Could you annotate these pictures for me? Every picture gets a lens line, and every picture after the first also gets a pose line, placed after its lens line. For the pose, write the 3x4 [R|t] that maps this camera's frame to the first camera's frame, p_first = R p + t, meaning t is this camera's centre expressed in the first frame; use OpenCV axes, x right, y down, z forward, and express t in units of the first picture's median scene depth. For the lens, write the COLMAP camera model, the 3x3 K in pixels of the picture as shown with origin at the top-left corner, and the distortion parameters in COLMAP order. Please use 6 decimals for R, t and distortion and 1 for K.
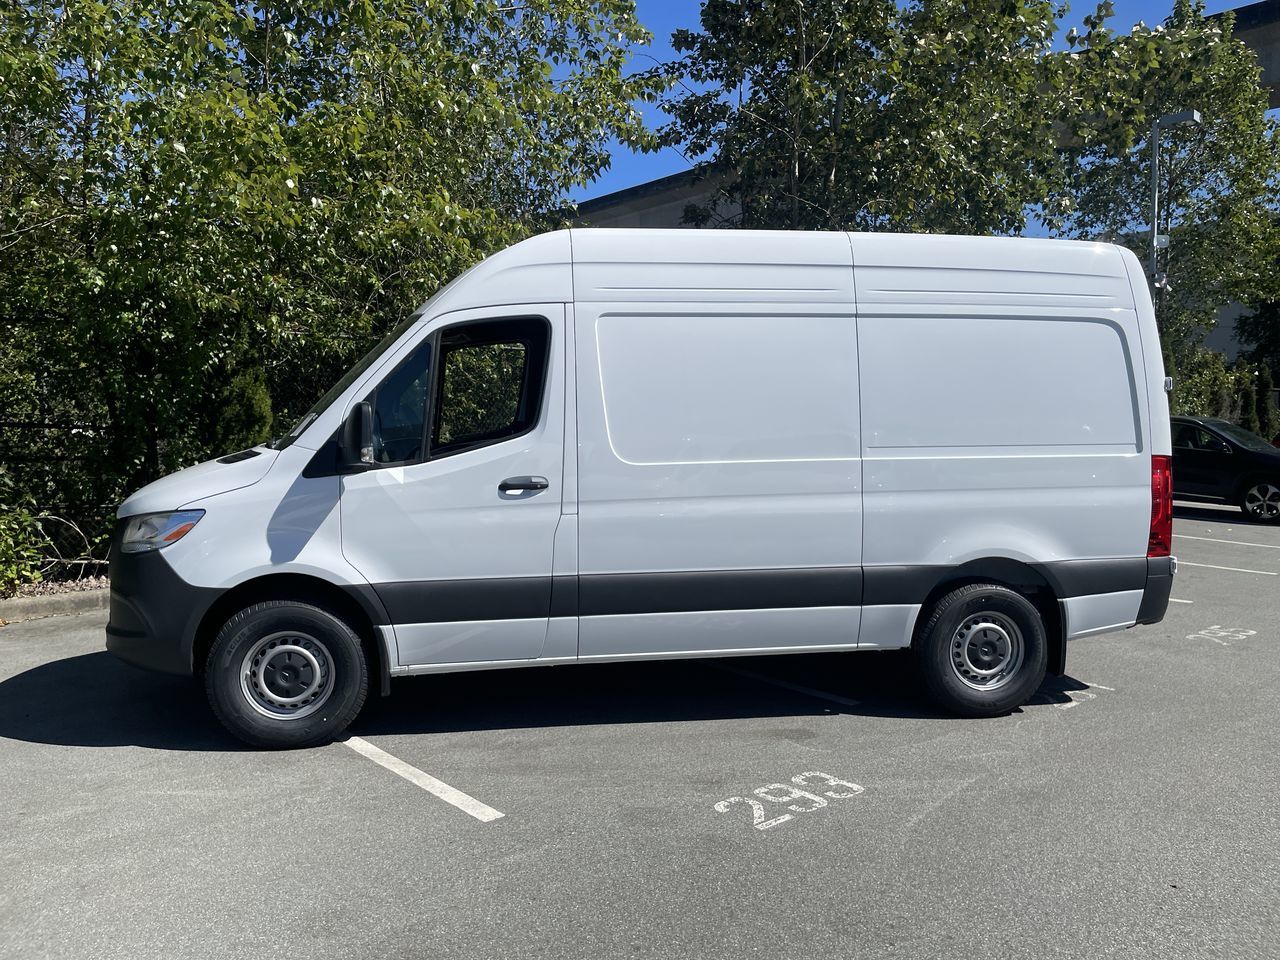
lens RADIAL K [[955.6, 0, 640.0], [0, 955.6, 480.0], [0, 0, 1]] dist [0.098715, -0.128330]
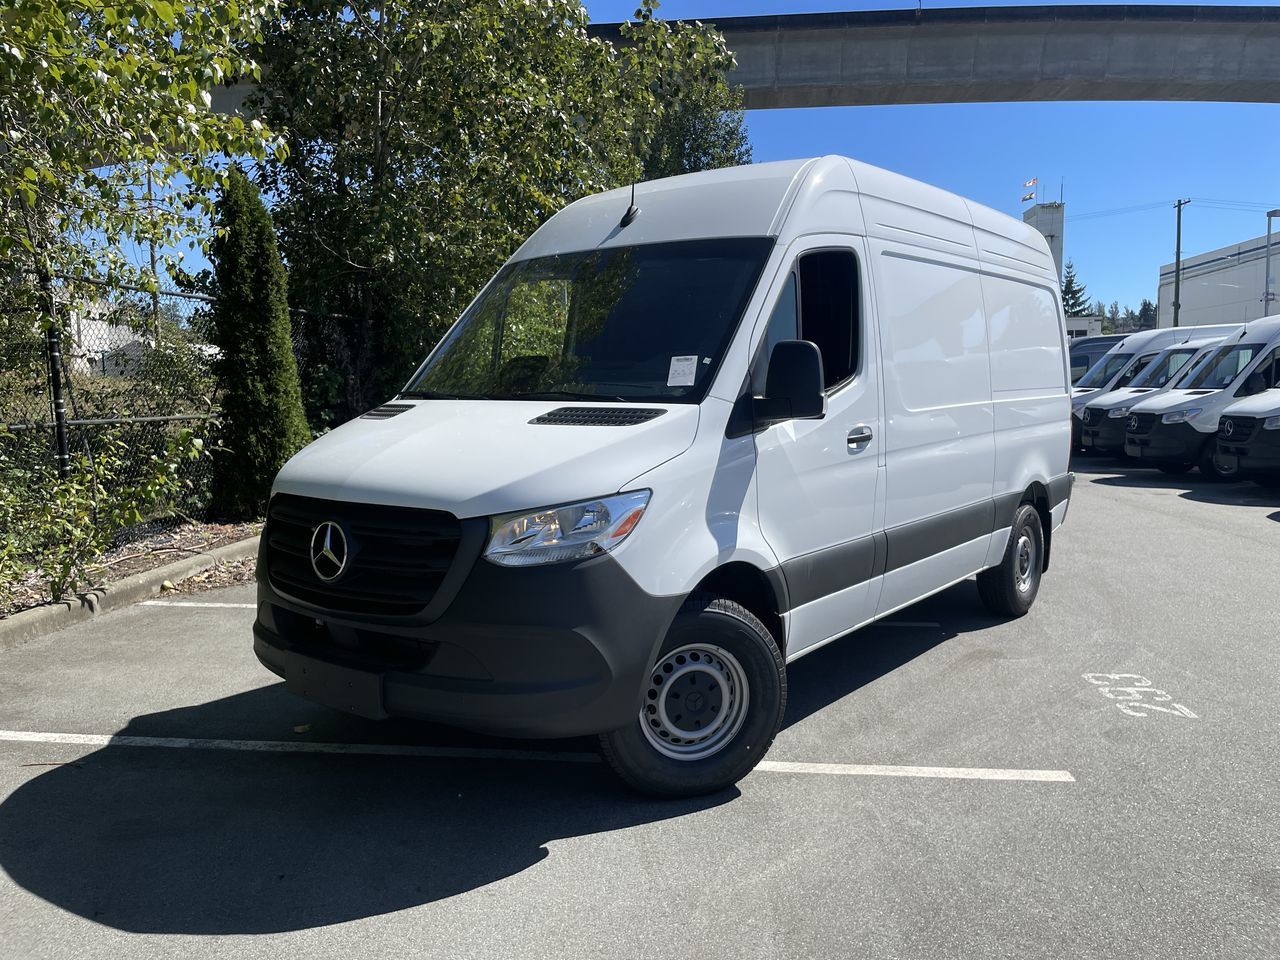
lens RADIAL K [[970.0, 0, 638.2], [0, 970.0, 485.2], [0, 0, 1]] dist [0.094367, -0.122674]
pose [[0.736189, -0.077634, 0.672309, -0.923651], [0.053988, 0.996970, 0.056005, -0.012418], [-0.674619, -0.004934, 0.738149, 0.476456]]
